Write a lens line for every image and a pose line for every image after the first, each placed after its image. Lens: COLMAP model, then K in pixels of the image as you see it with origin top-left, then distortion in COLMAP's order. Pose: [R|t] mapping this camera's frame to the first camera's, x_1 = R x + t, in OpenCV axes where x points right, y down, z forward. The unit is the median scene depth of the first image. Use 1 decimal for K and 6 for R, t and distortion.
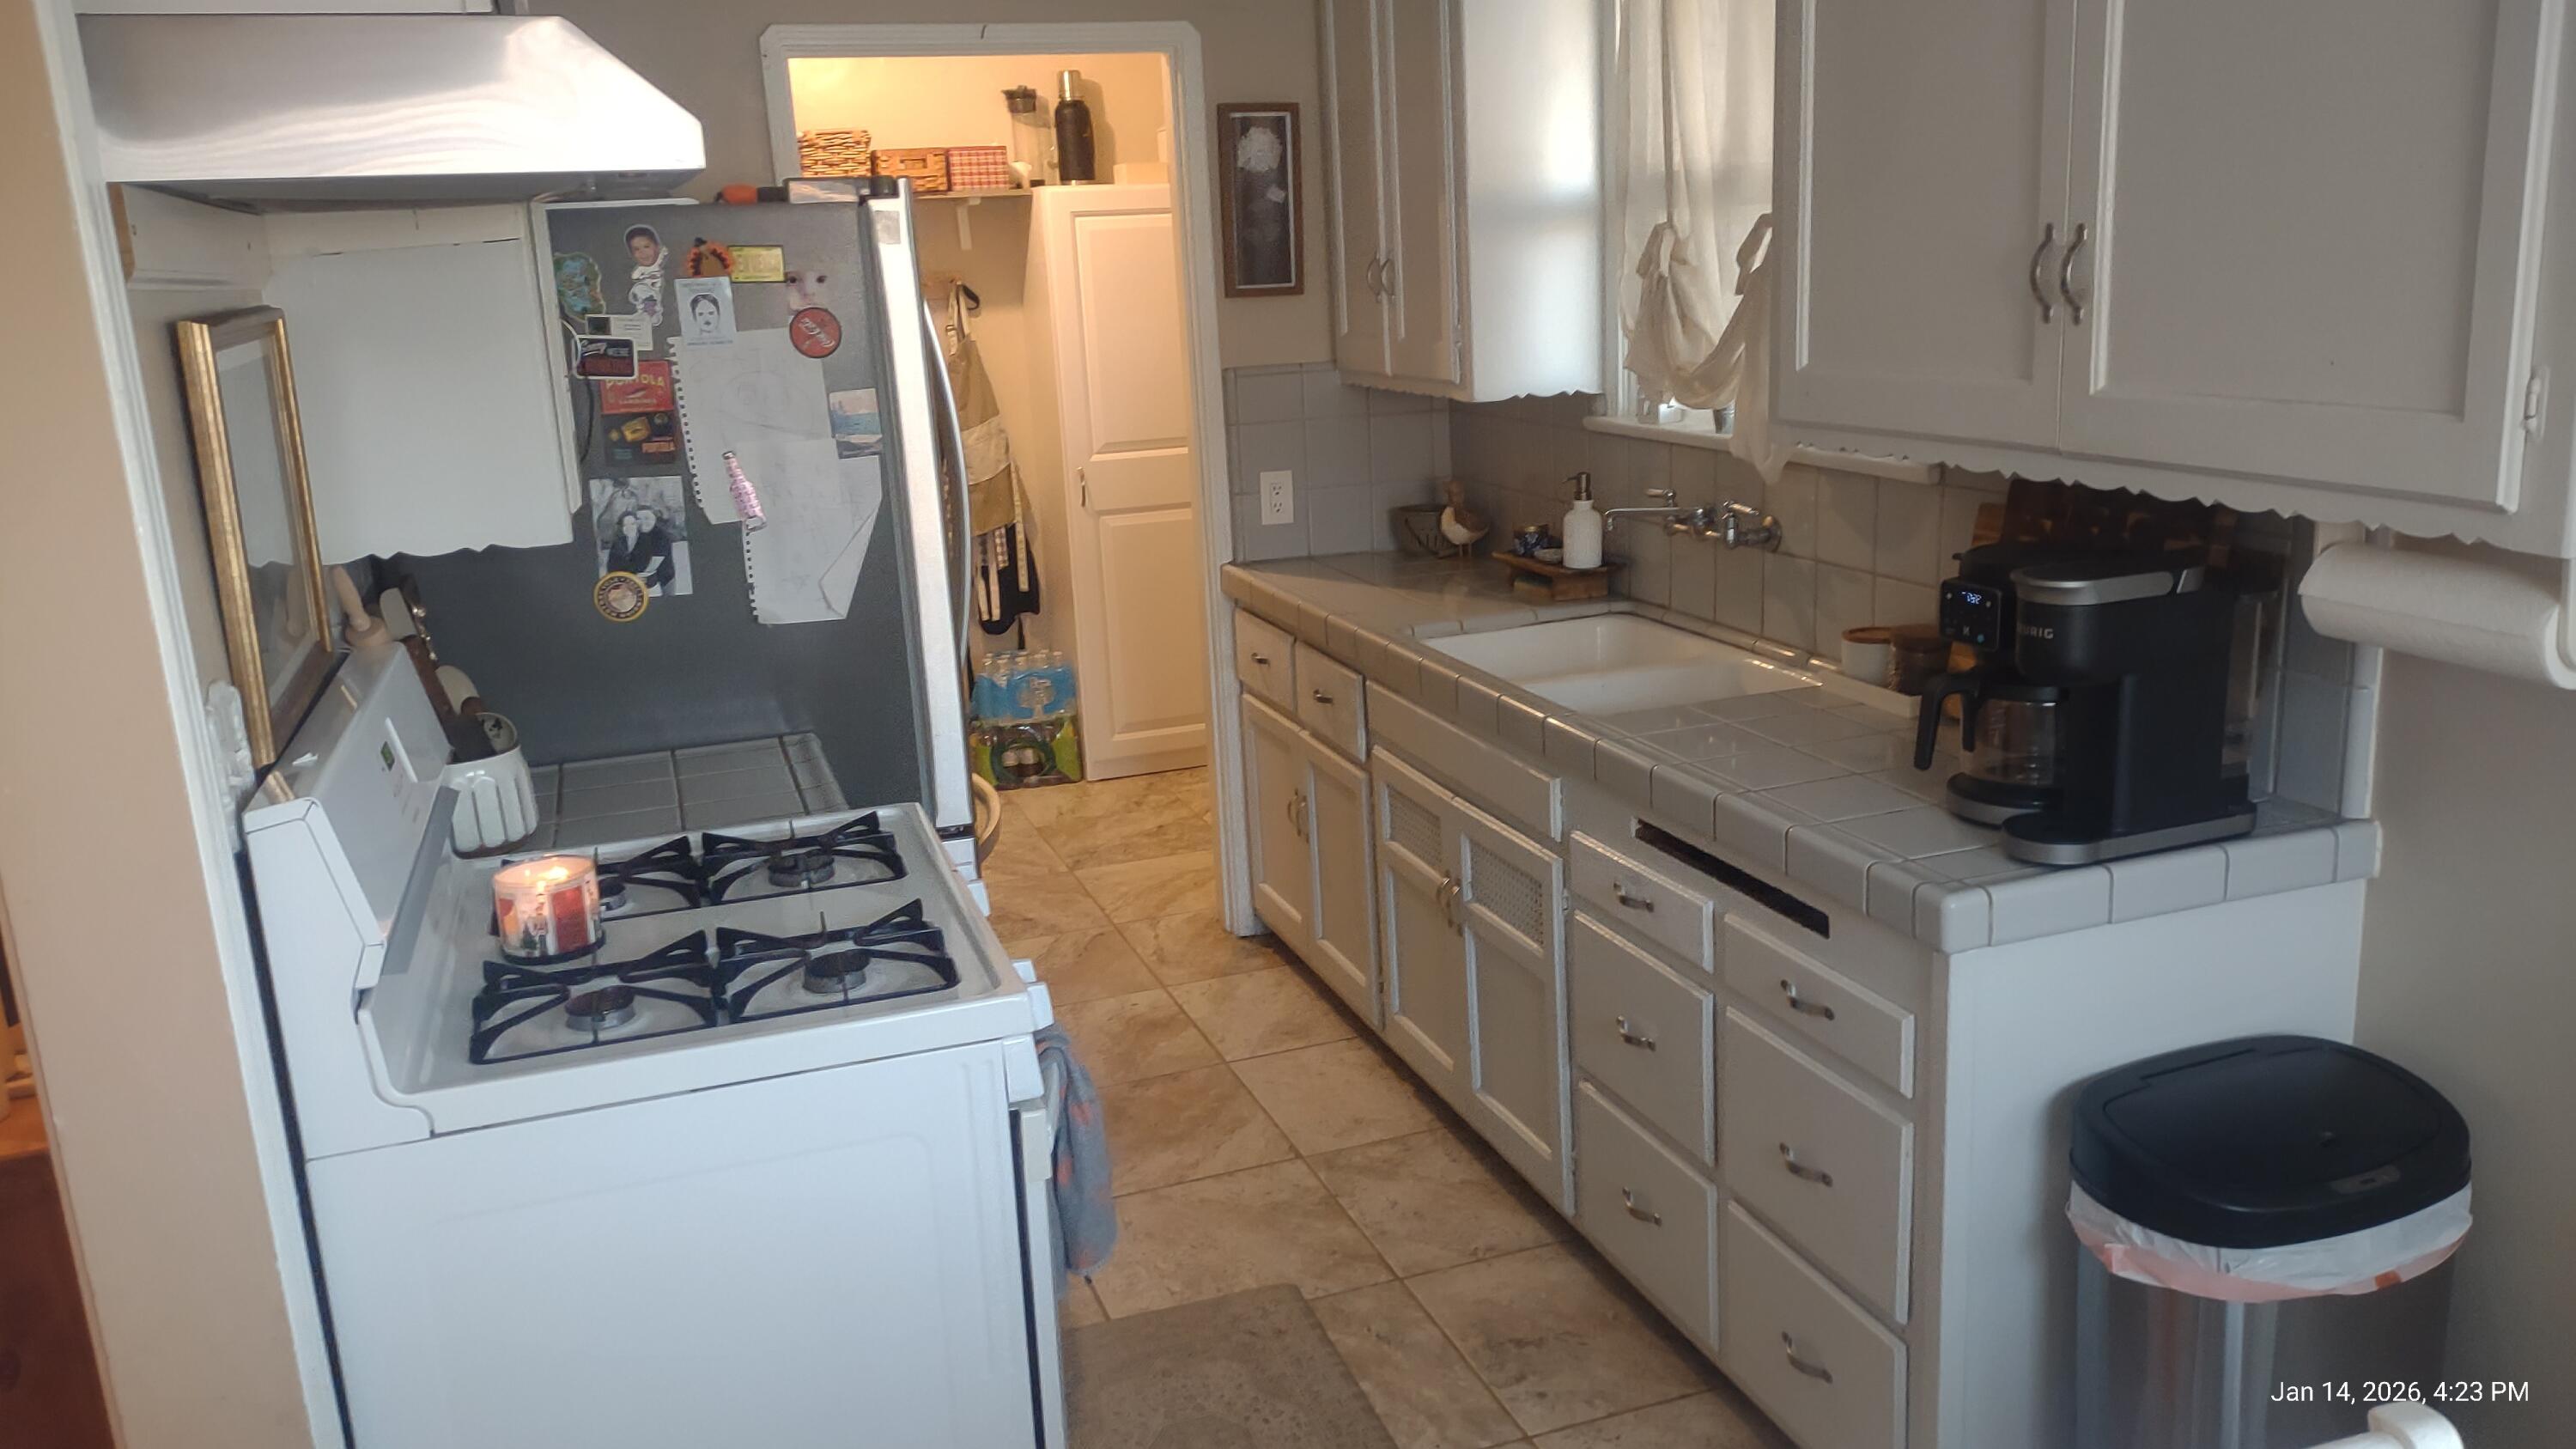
lens RADIAL K [[1895.6, 0, 1288.0], [0, 1895.6, 724.5], [0, 0, 1]] dist [0.109409, -0.191803]
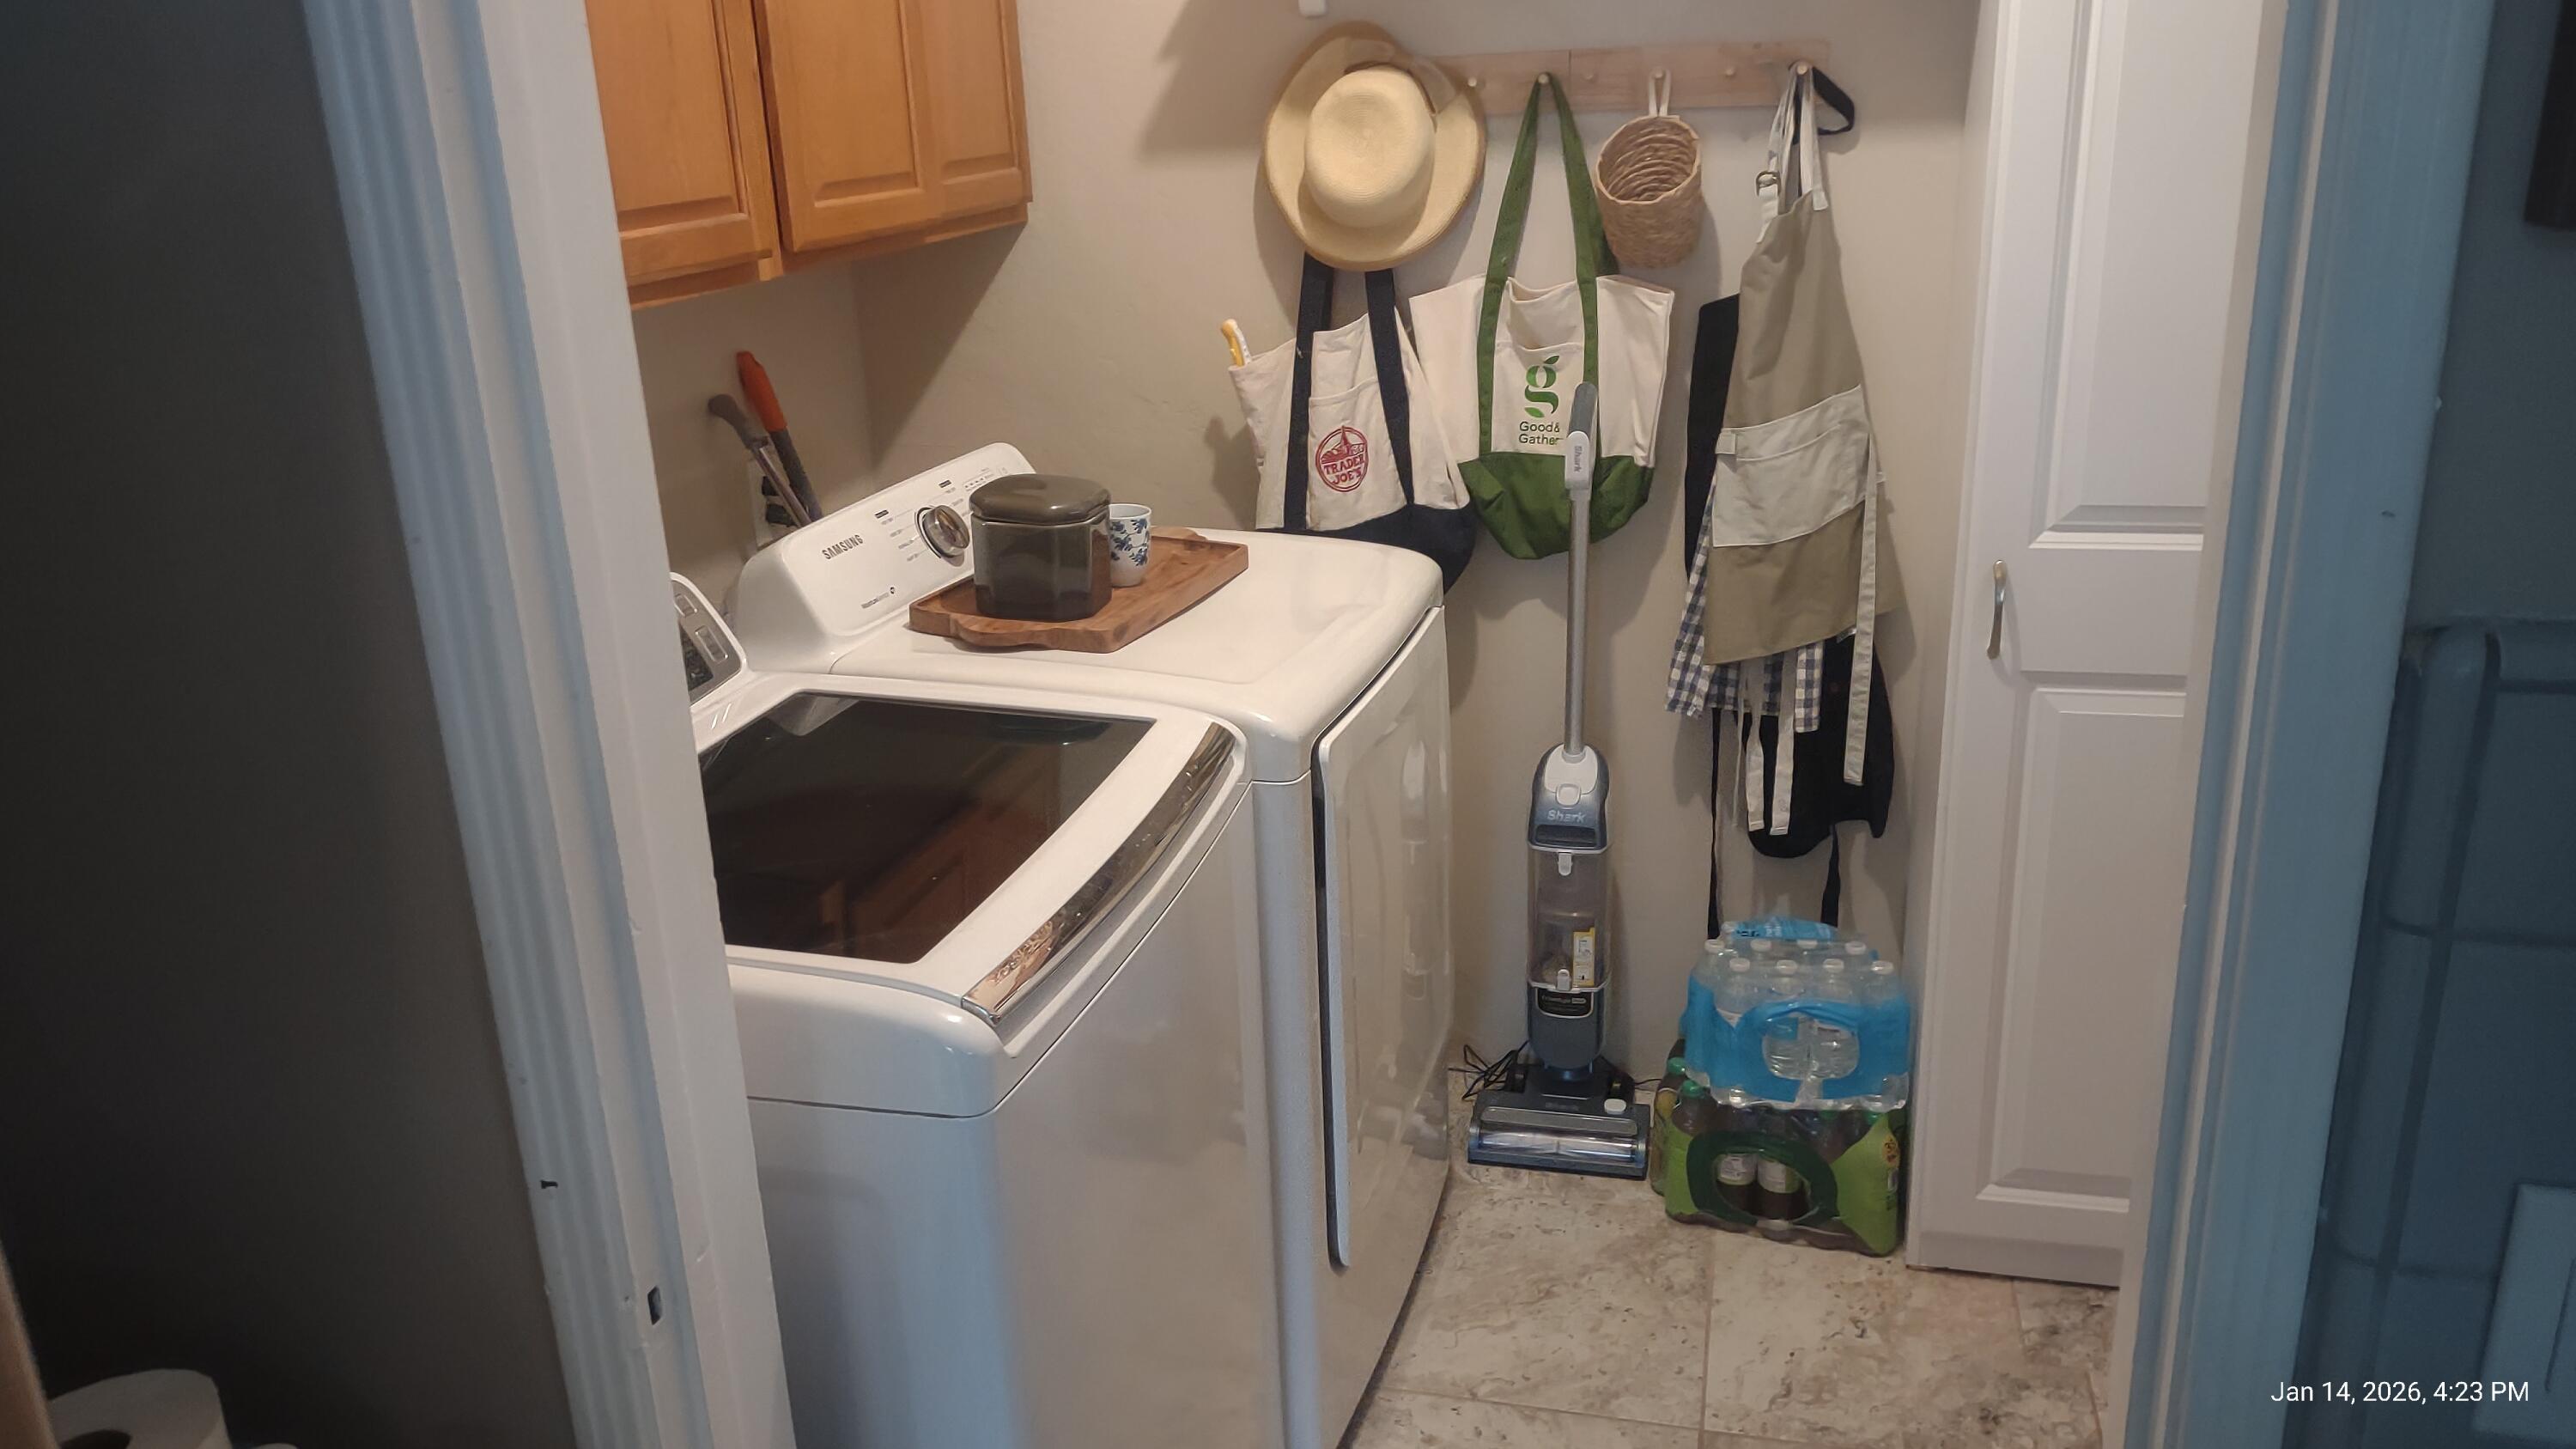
lens RADIAL K [[1895.6, 0, 1288.0], [0, 1895.6, 724.5], [0, 0, 1]] dist [0.109409, -0.191803]
pose [[0.830070, 0.194301, -0.522715, -0.018660], [-0.135124, 0.979483, 0.149512, -0.136124], [0.541041, -0.053474, 0.839295, 0.570730]]
